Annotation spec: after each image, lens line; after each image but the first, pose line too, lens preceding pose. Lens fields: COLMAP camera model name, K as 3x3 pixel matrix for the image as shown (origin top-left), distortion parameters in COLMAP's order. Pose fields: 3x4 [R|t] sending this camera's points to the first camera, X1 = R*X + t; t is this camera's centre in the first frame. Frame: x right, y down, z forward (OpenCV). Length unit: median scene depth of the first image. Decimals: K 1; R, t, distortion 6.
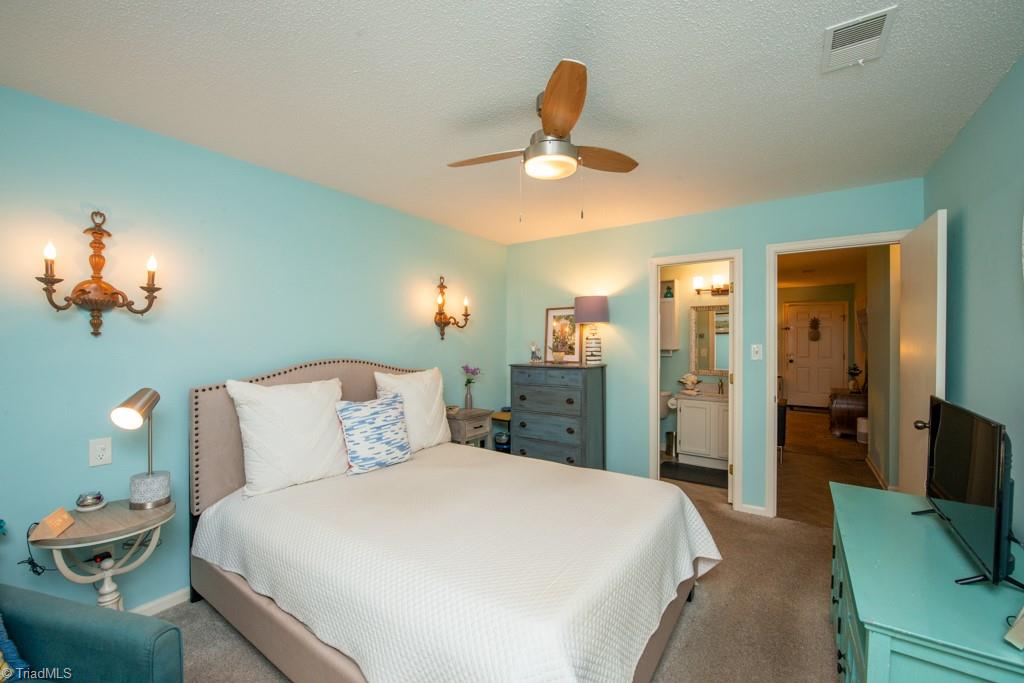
lens RADIAL K [[413.3, 0, 512.0], [0, 413.3, 341.5], [0, 0, 1]] dist [-0.017952, -0.000315]
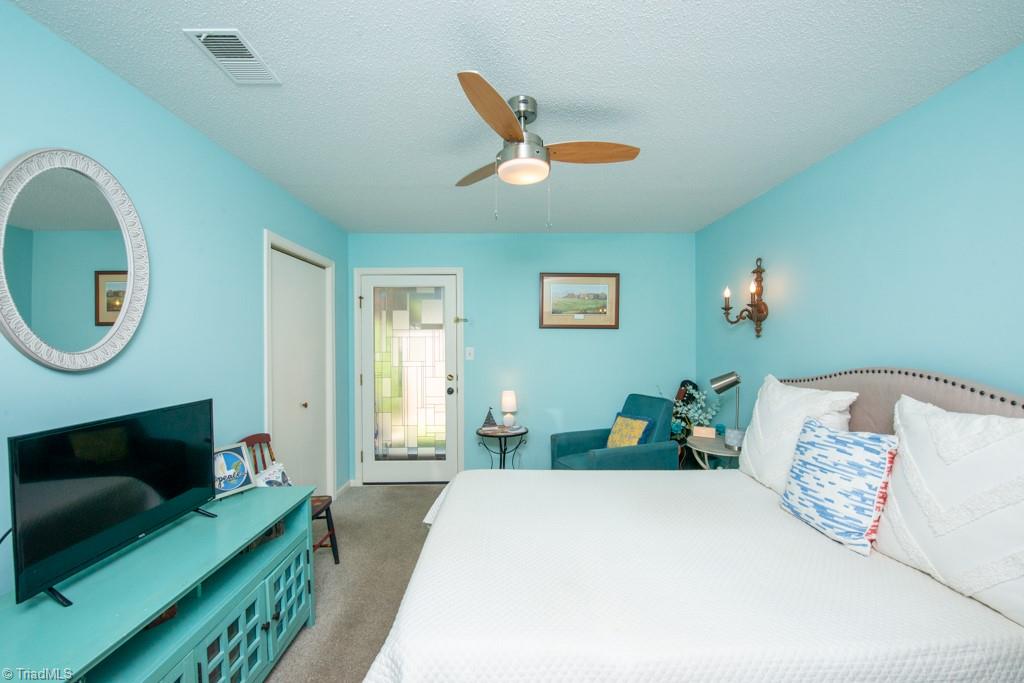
lens RADIAL K [[409.4, 0, 508.5], [0, 409.4, 341.6], [0, 0, 1]] dist [-0.016981, -0.000557]
pose [[-0.817901, 0.006692, -0.575320, 0.465318], [0.005874, 0.999977, 0.003281, -0.006258], [0.575329, -0.000696, -0.817922, 1.193656]]
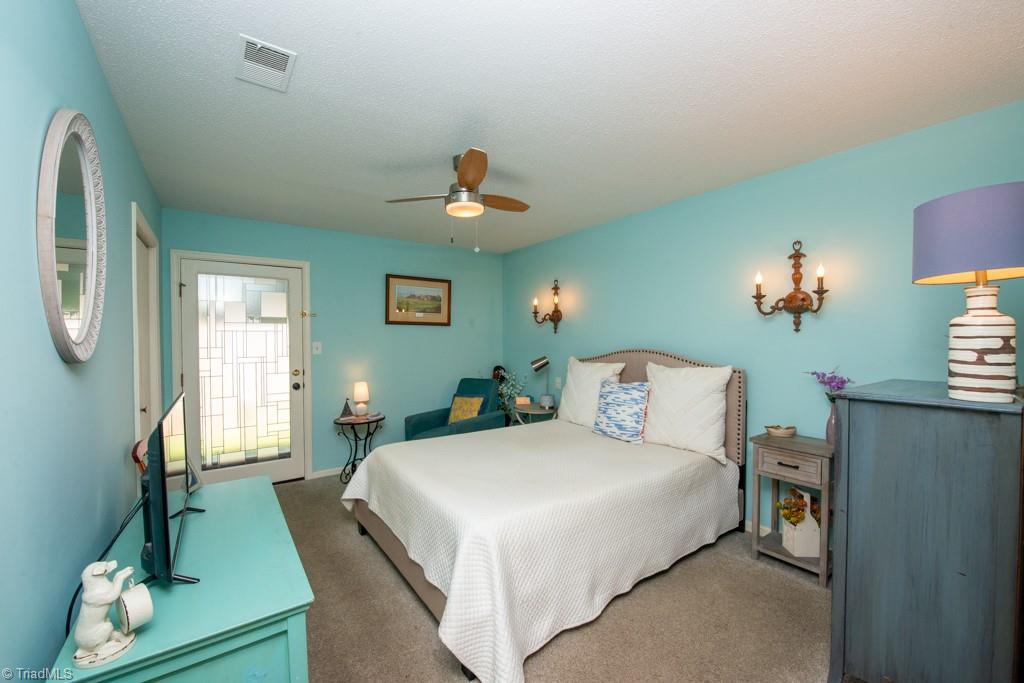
lens RADIAL K [[407.5, 0, 508.8], [0, 407.5, 341.5], [0, 0, 1]] dist [-0.017598, -0.000656]
pose [[-0.338281, 0.013397, -0.940950, 0.879569], [0.004778, 0.999910, 0.012519, 0.002325], [0.941033, -0.000261, -0.338315, 1.060754]]
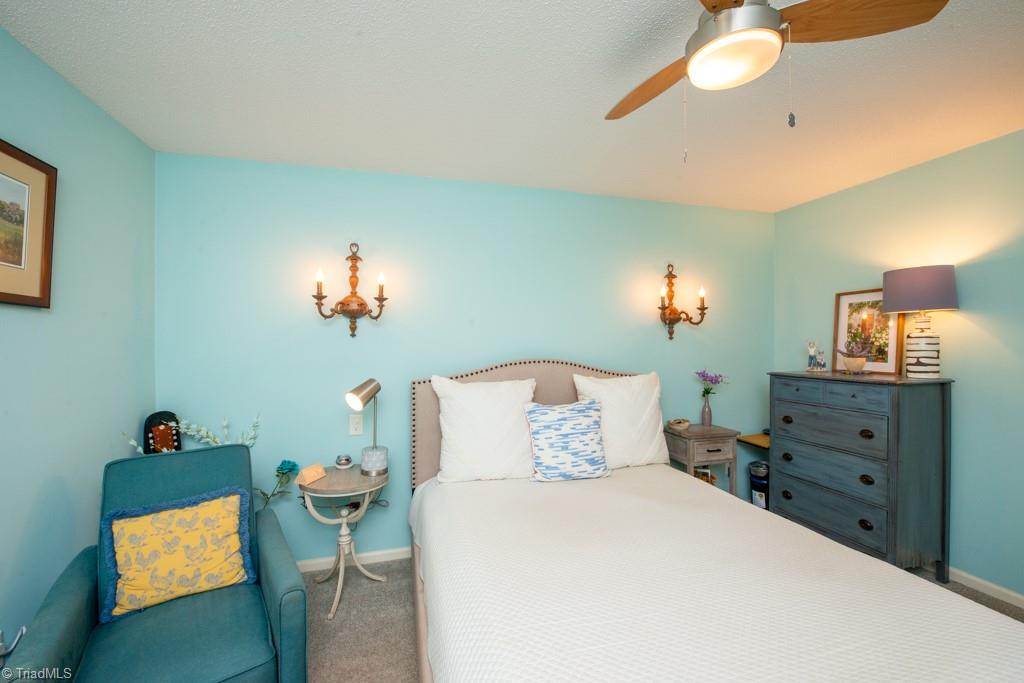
lens RADIAL K [[409.4, 0, 508.5], [0, 409.4, 341.6], [0, 0, 1]] dist [-0.016981, -0.000557]
pose [[0.767745, -0.000043, -0.640756, 0.150855], [-0.000259, 1.000000, -0.000378, 0.000965], [0.640756, 0.000456, 0.767744, 0.207400]]
